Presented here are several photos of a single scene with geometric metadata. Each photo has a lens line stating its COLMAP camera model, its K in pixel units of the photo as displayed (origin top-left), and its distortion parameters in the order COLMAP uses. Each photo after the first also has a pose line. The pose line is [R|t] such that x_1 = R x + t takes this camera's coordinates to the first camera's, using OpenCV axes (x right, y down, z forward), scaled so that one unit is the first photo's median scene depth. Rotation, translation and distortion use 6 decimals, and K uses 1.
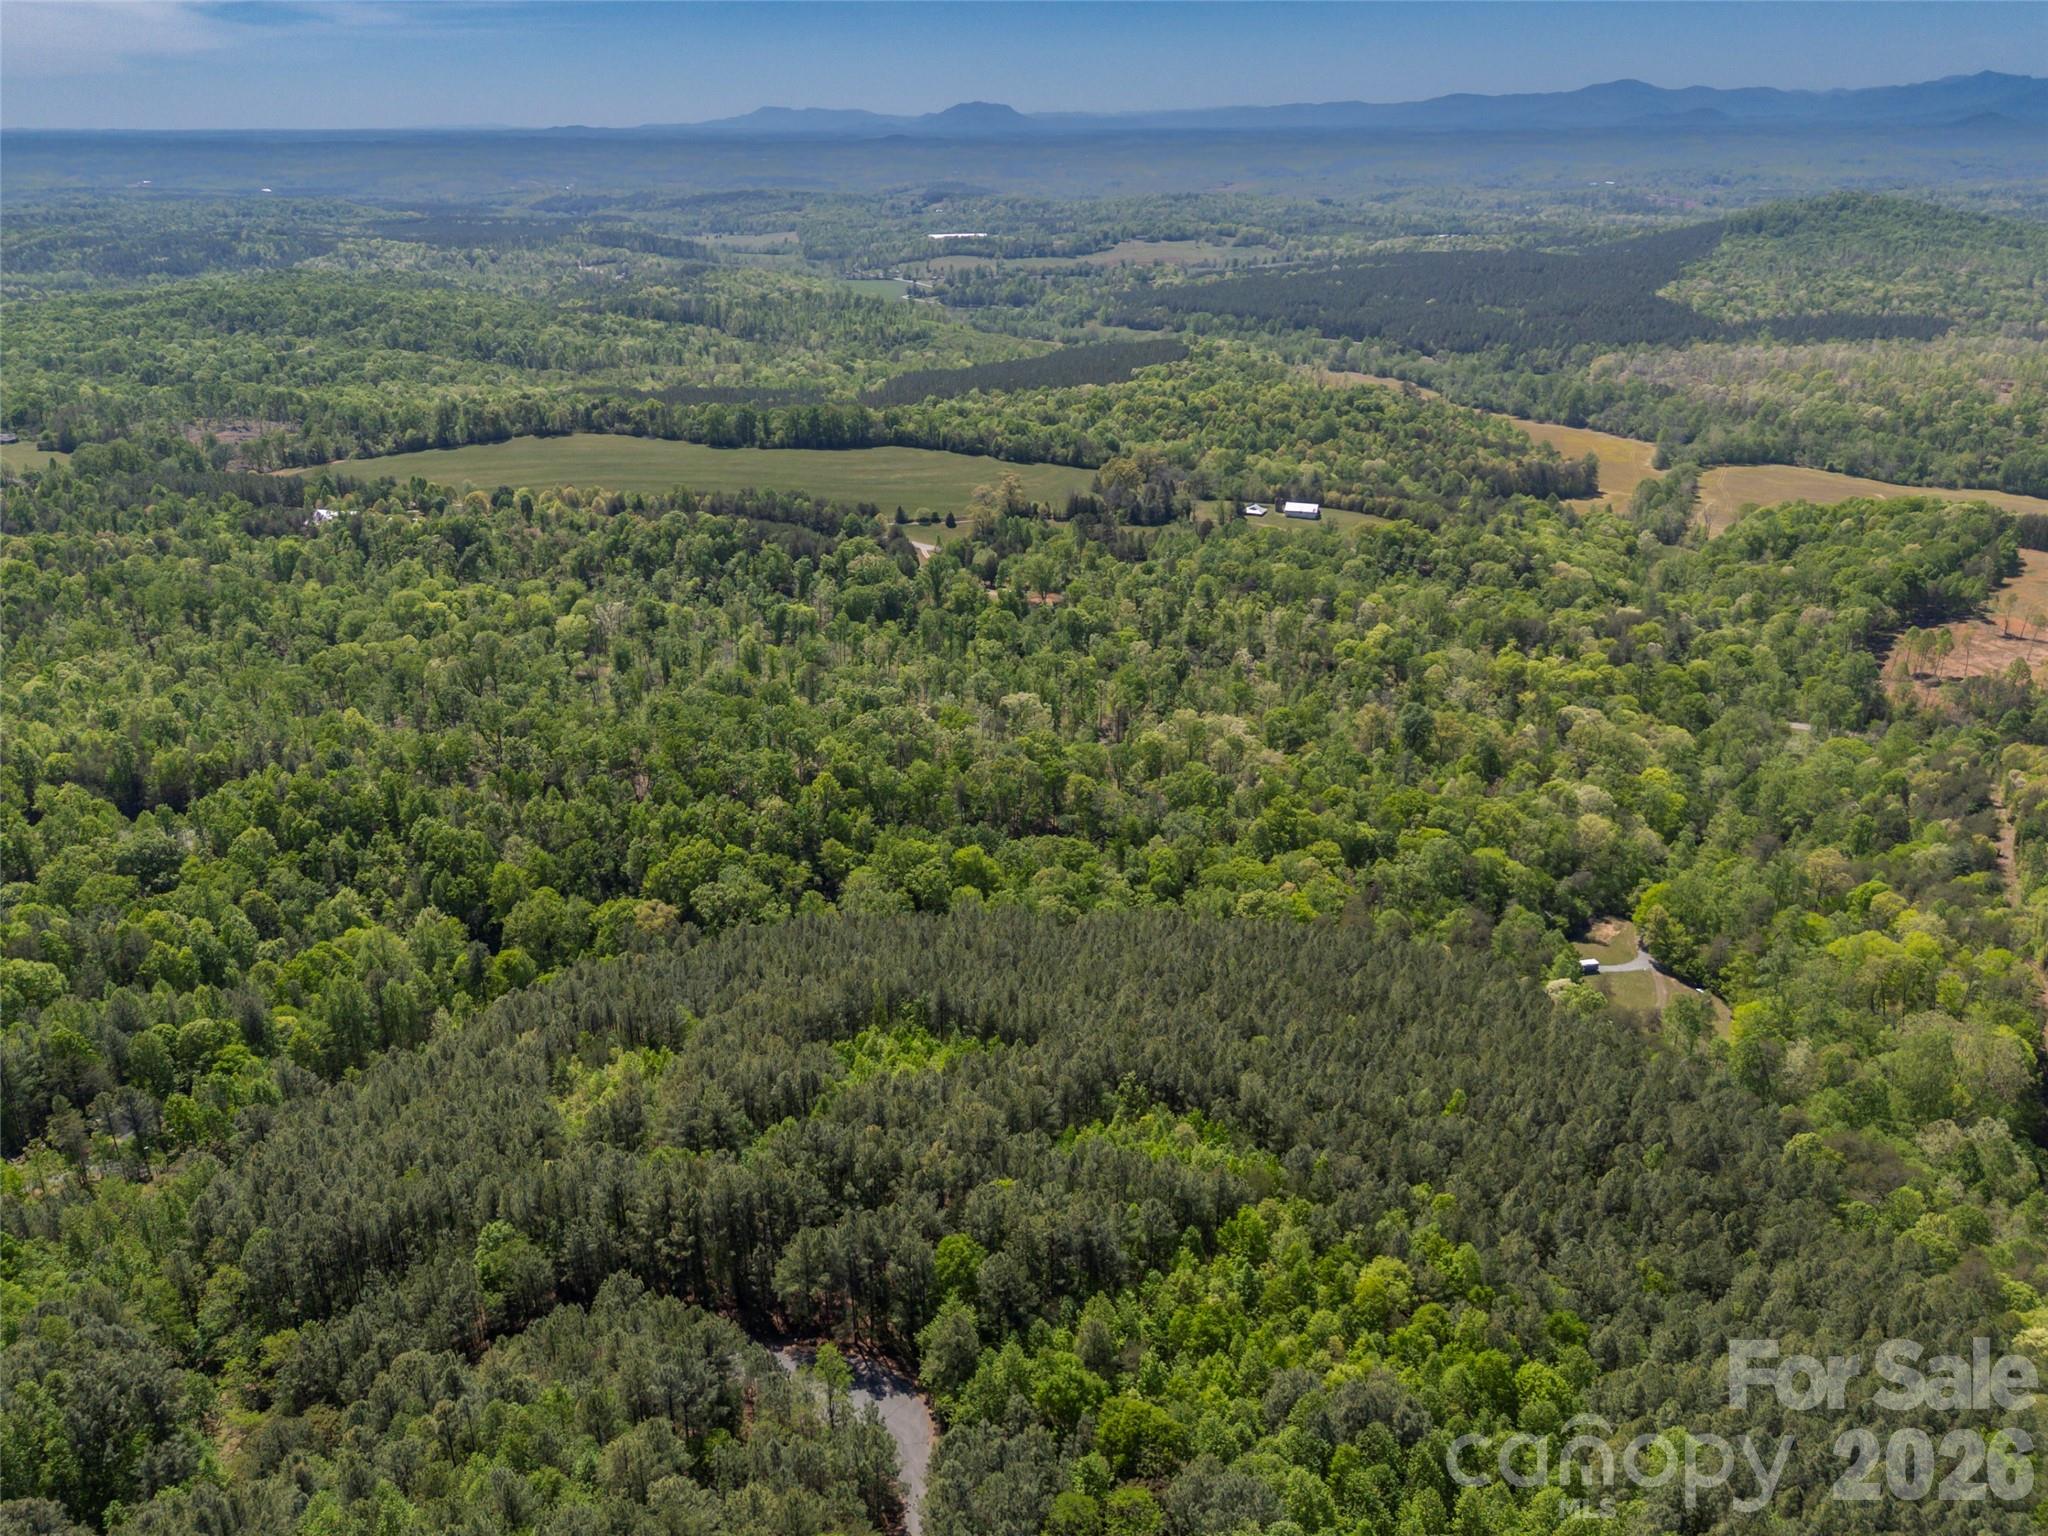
lens RADIAL K [[1502.1, 0, 1029.3], [0, 1502.1, 781.6], [0, 0, 1]] dist [0.073660, -0.066557]
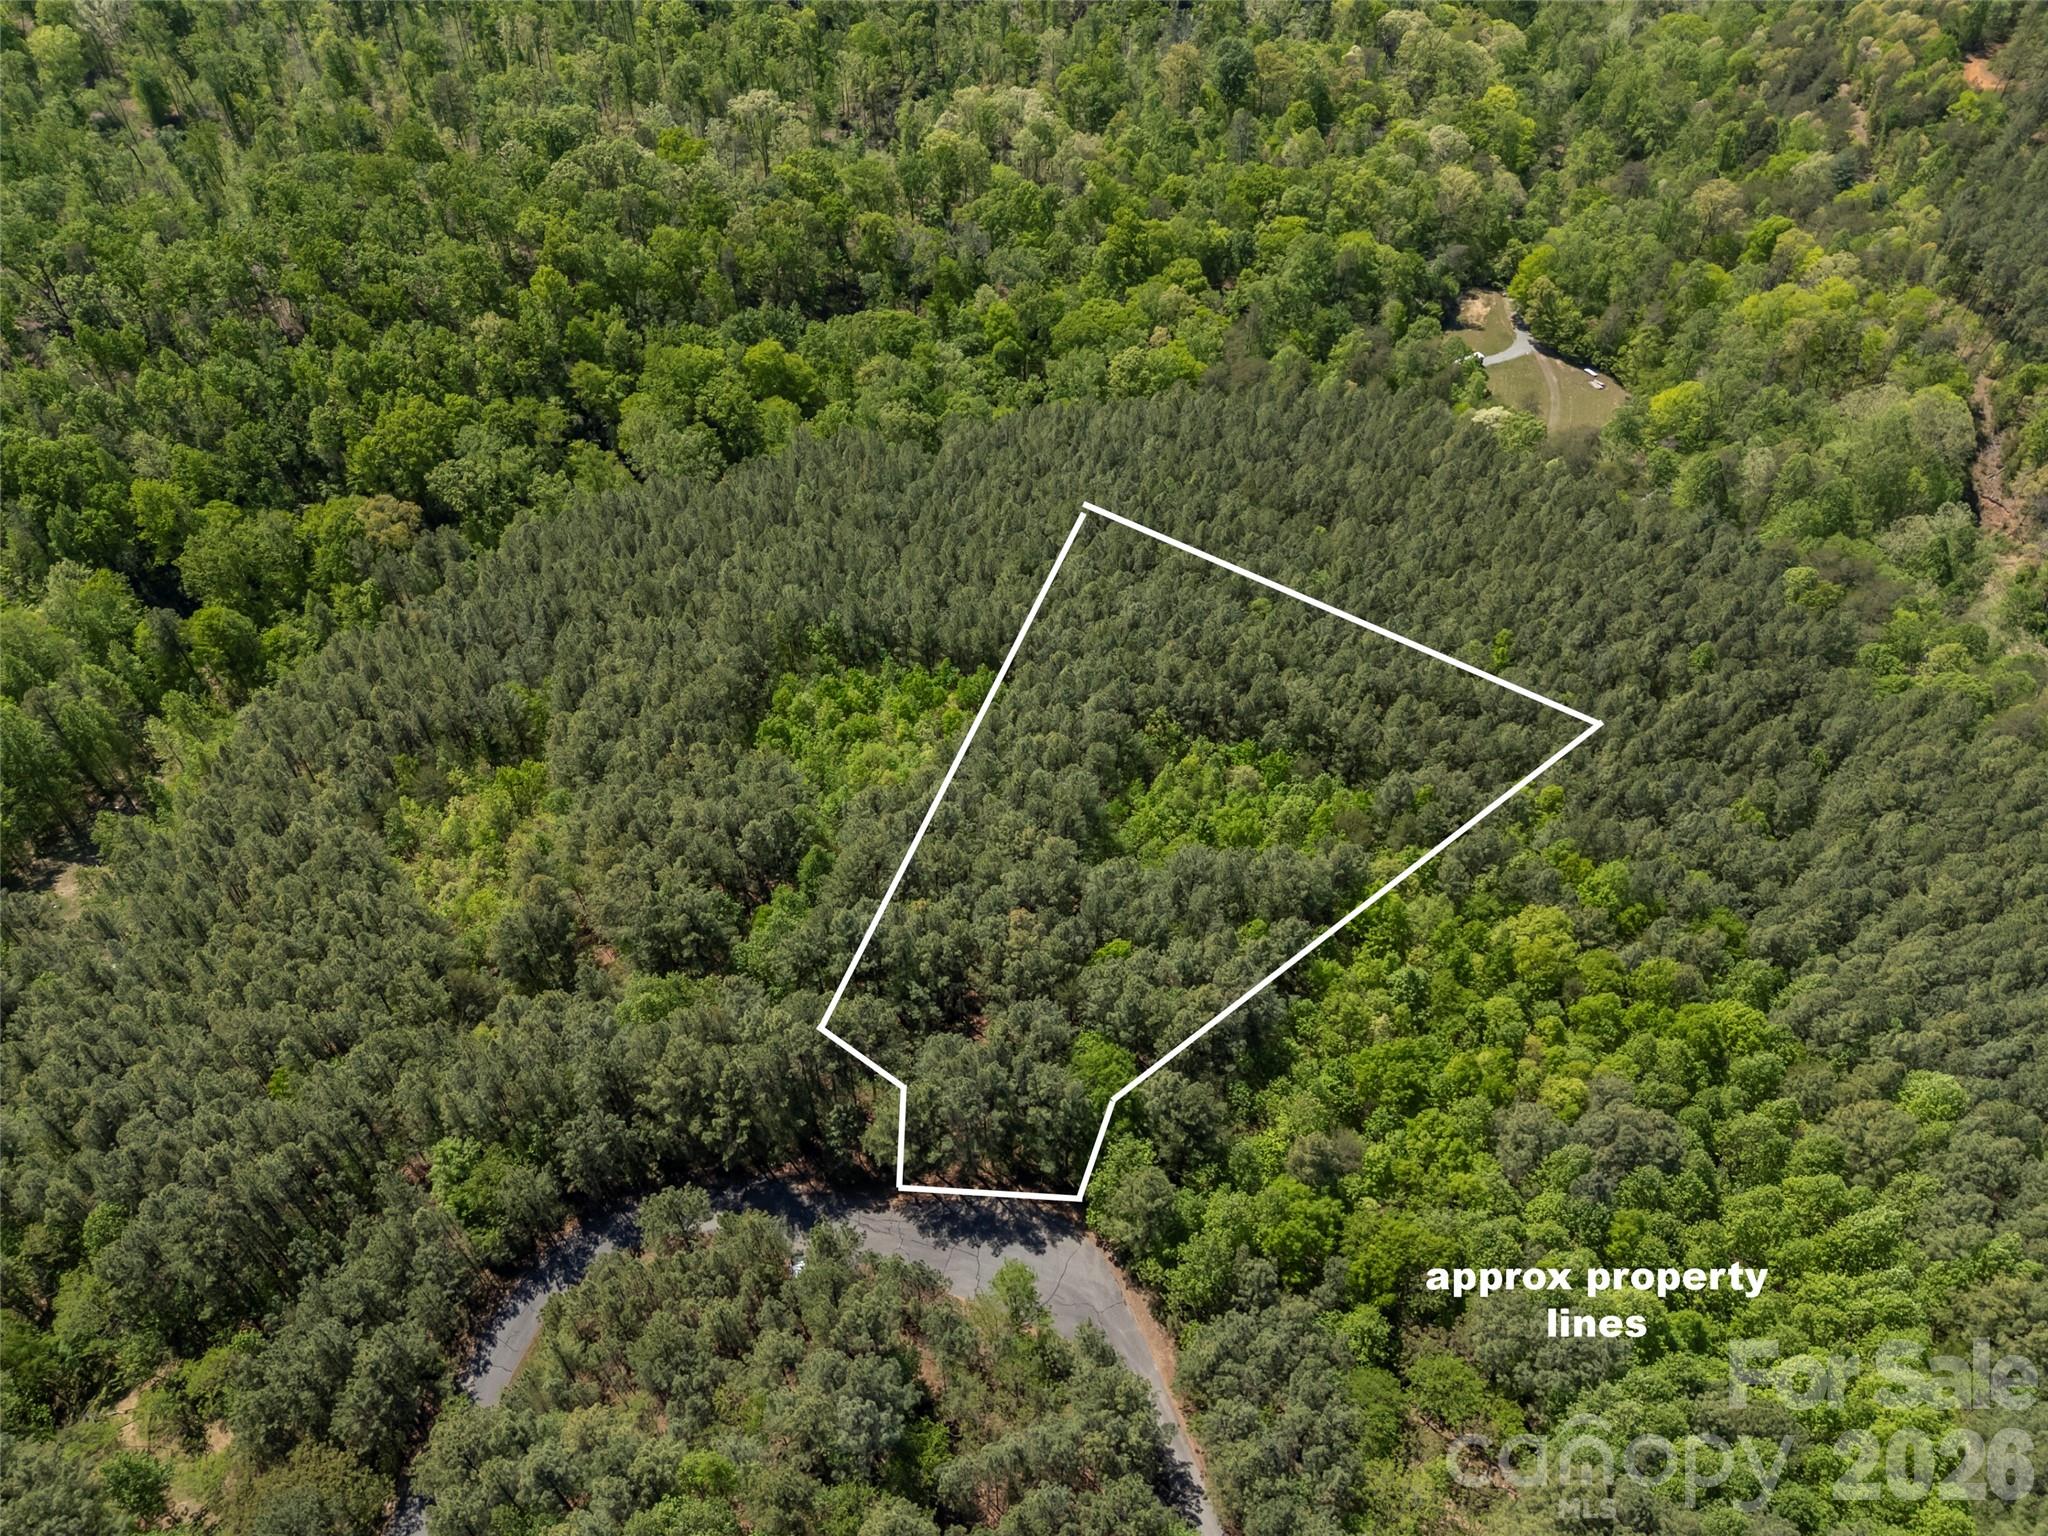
lens RADIAL K [[1502.1, 0, 1027.8], [0, 1502.1, 762.2], [0, 0, 1]] dist [0.073660, -0.066557]
pose [[0.961822, -0.209073, 0.176598, -0.090909], [0.115802, 0.895578, 0.429569, -0.082040], [-0.247969, -0.392719, 0.885598, 0.184327]]
